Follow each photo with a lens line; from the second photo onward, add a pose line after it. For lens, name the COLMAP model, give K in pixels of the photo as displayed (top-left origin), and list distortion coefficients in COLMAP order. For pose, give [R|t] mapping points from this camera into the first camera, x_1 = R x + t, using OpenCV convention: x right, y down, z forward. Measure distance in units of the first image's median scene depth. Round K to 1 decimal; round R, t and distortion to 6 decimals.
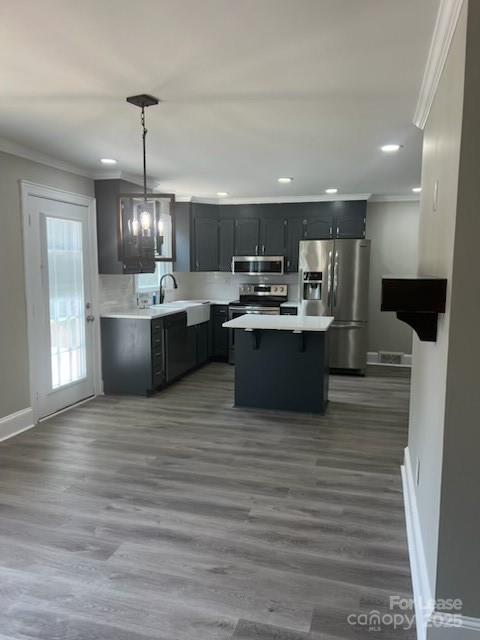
lens RADIAL K [[485.1, 0, 239.3], [0, 485.1, 318.5], [0, 0, 1]] dist [0.038669, -0.000273]
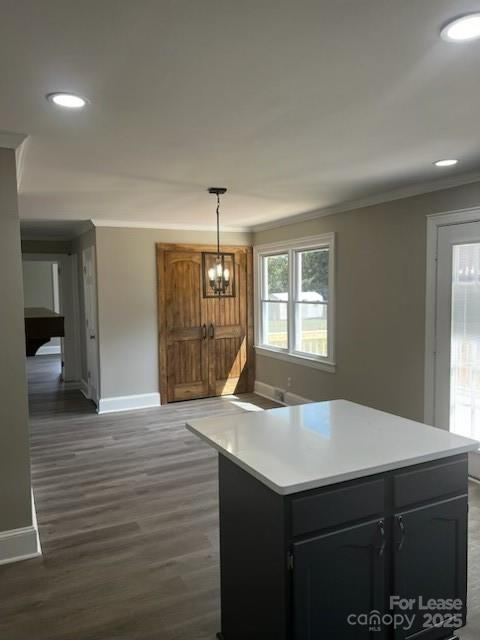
lens RADIAL K [[485.1, 0, 240.9], [0, 485.1, 321.0], [0, 0, 1]] dist [0.038669, -0.000273]
pose [[-0.736947, 0.053015, -0.673869, 0.749699], [-0.064539, 0.986846, 0.148219, -0.272965], [0.672863, 0.152720, -0.723832, 2.132108]]
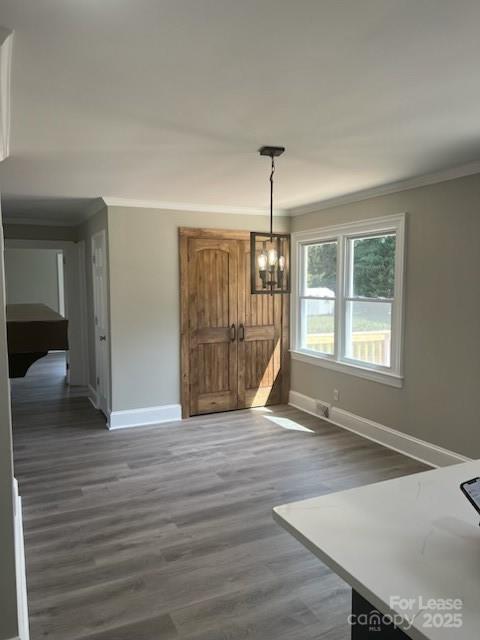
lens RADIAL K [[485.1, 0, 238.6], [0, 485.1, 322.4], [0, 0, 1]] dist [0.038669, -0.000273]
pose [[-0.747610, 0.053663, -0.661966, 0.605962], [-0.072899, 0.984077, 0.162107, -0.231055], [0.660125, 0.169449, -0.731794, 1.796648]]
